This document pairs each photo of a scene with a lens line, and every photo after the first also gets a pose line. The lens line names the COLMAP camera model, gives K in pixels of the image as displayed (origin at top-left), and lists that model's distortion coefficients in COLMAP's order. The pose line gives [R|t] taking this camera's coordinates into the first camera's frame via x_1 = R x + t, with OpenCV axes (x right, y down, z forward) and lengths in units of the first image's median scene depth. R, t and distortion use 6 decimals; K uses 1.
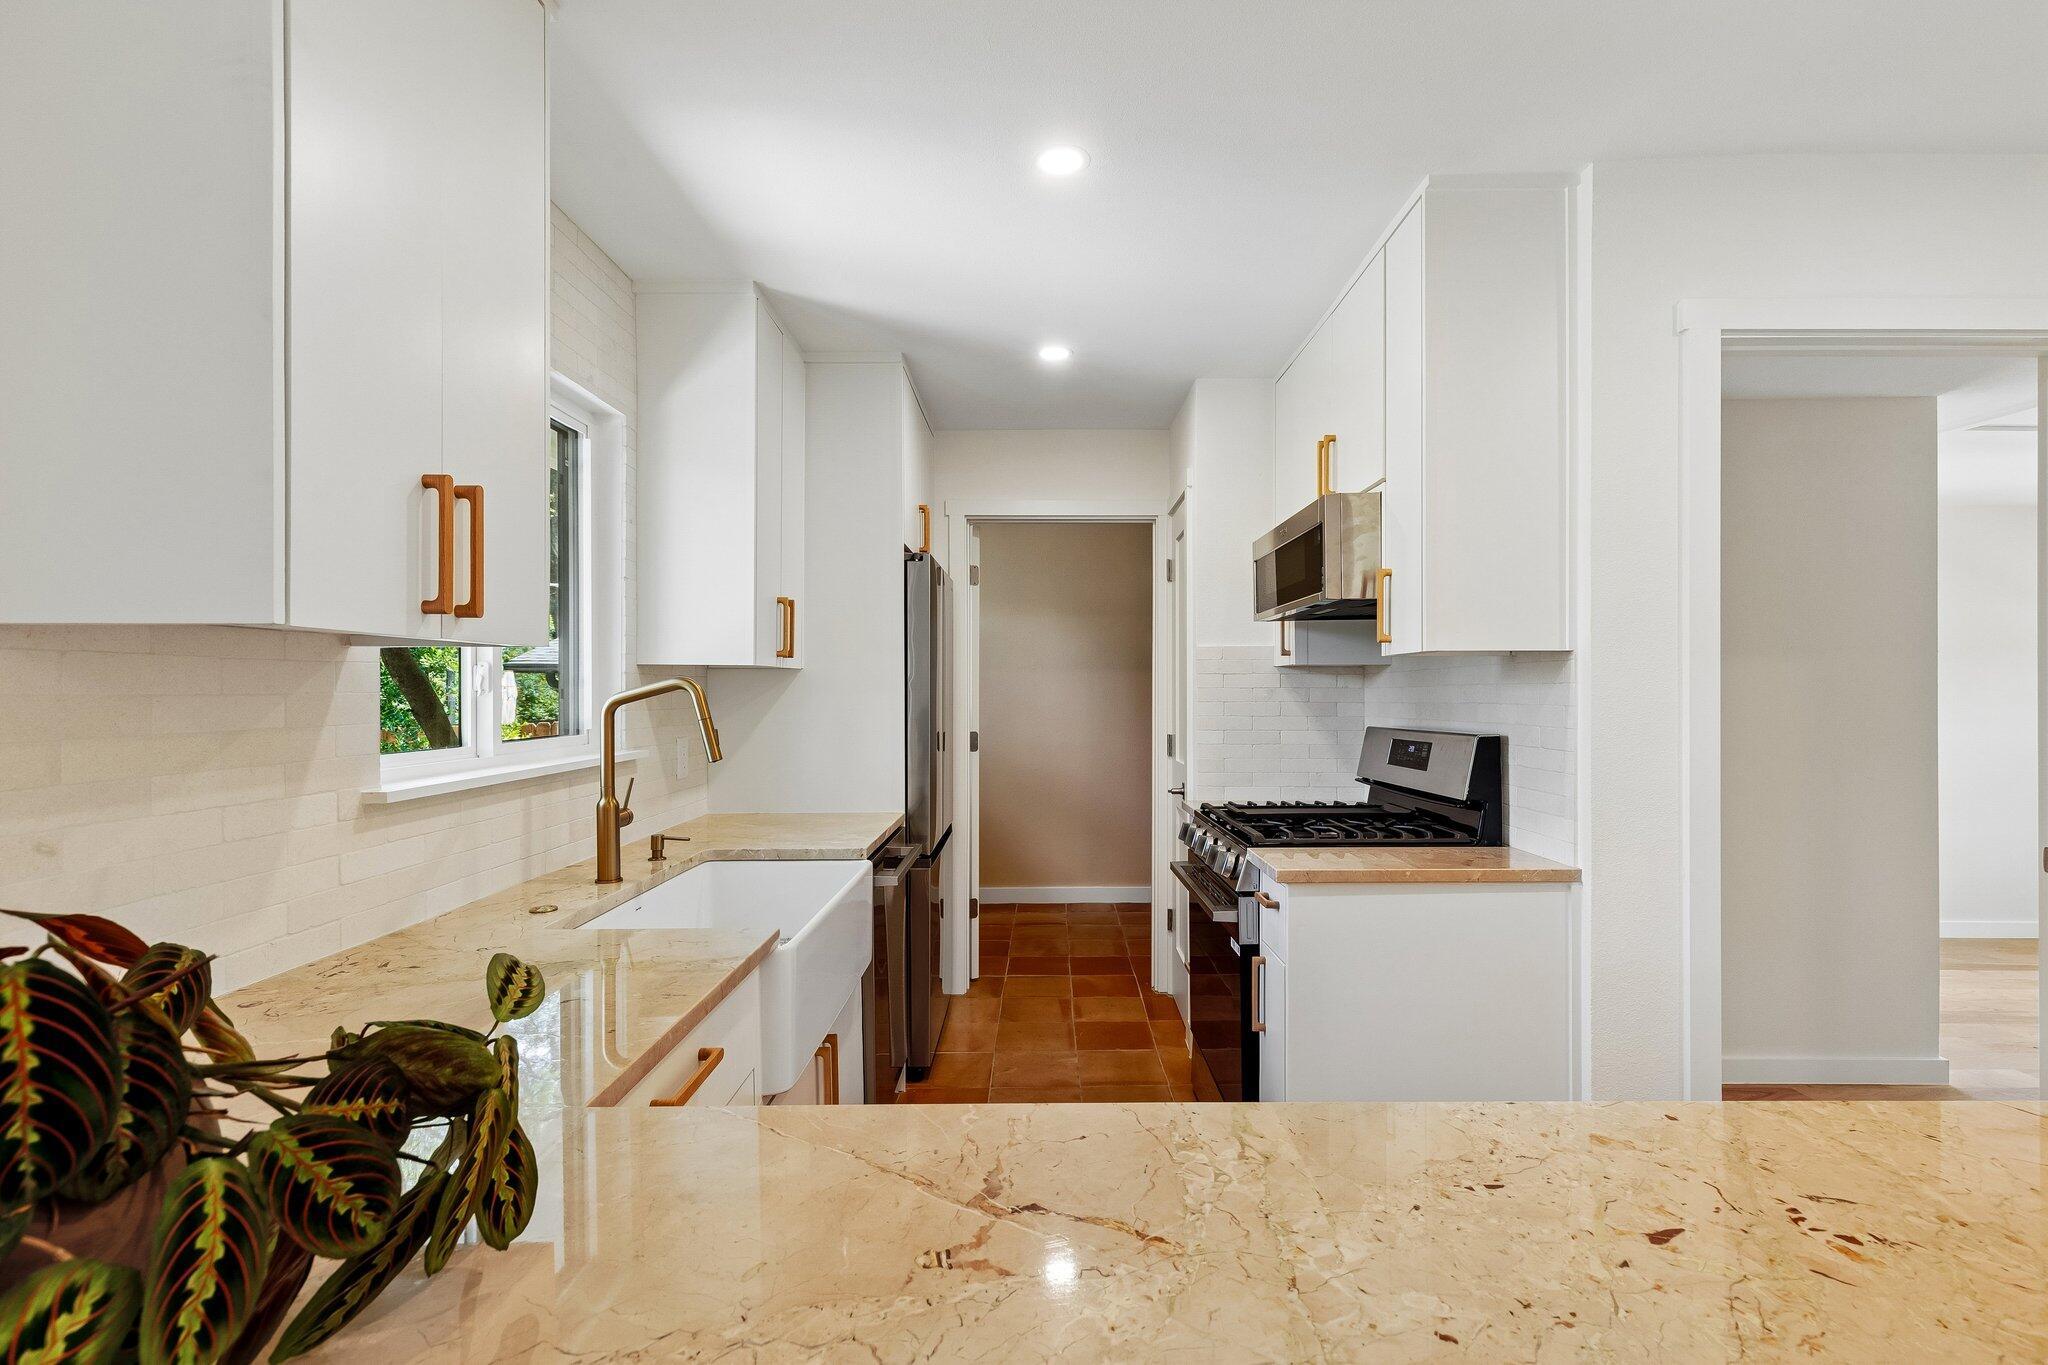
lens RADIAL K [[927.7, 0, 1039.6], [0, 927.7, 697.8], [0, 0, 1]] dist [0.014033, -0.001337]
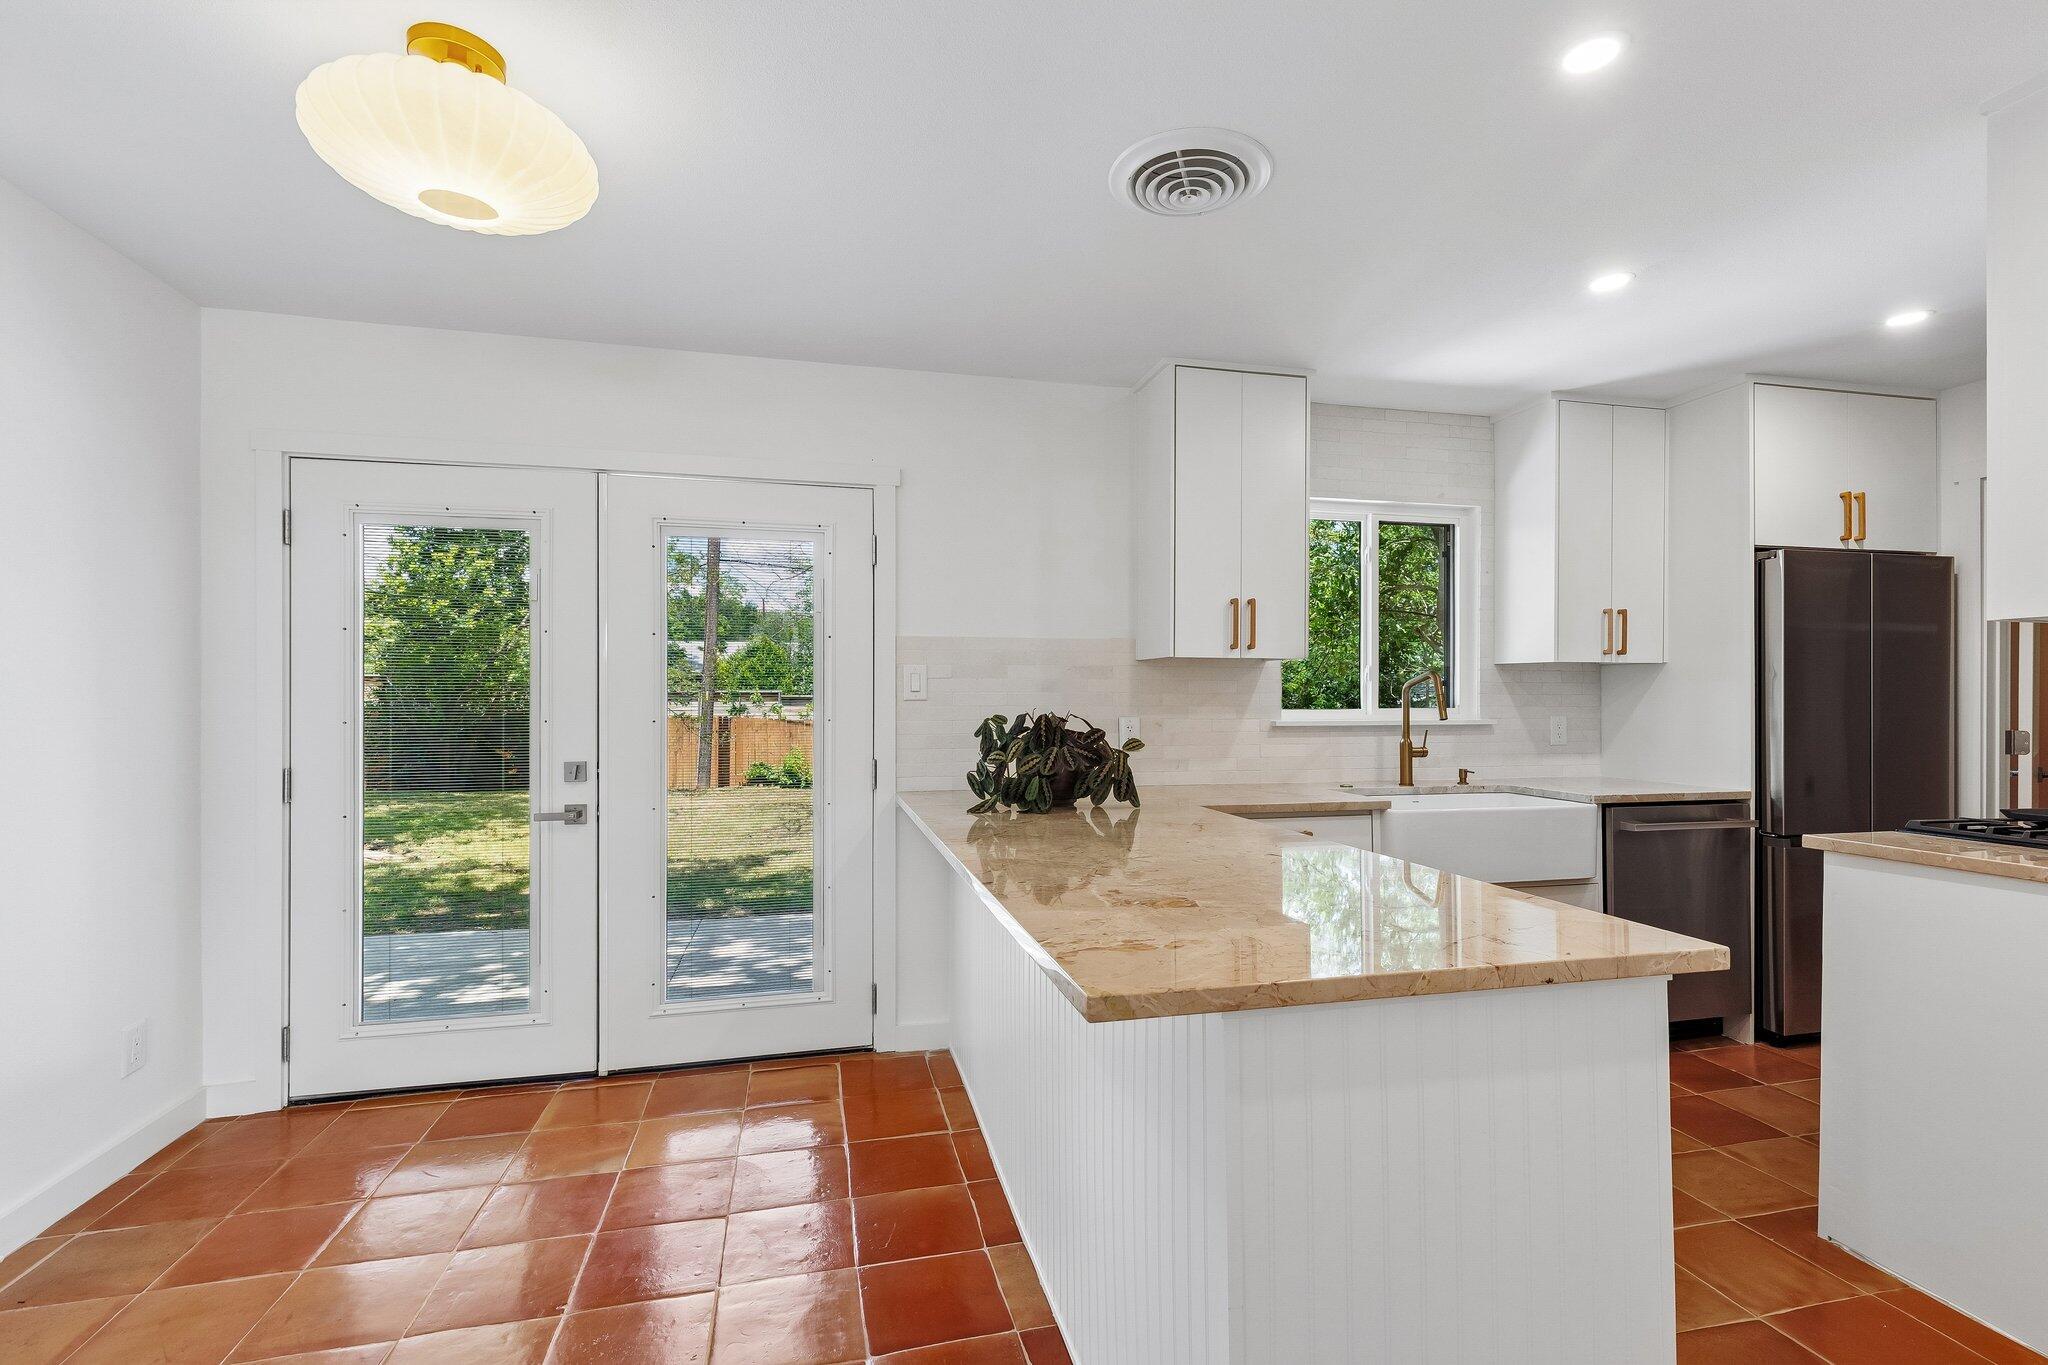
lens RADIAL K [[927.7, 0, 1039.6], [0, 927.7, 697.8], [0, 0, 1]] dist [0.014033, -0.001337]
pose [[0.216279, 0.006052, -0.976313, 1.140726], [-0.010937, 0.999933, 0.003776, 0.029184], [0.976270, 0.009861, 0.216331, -0.083860]]
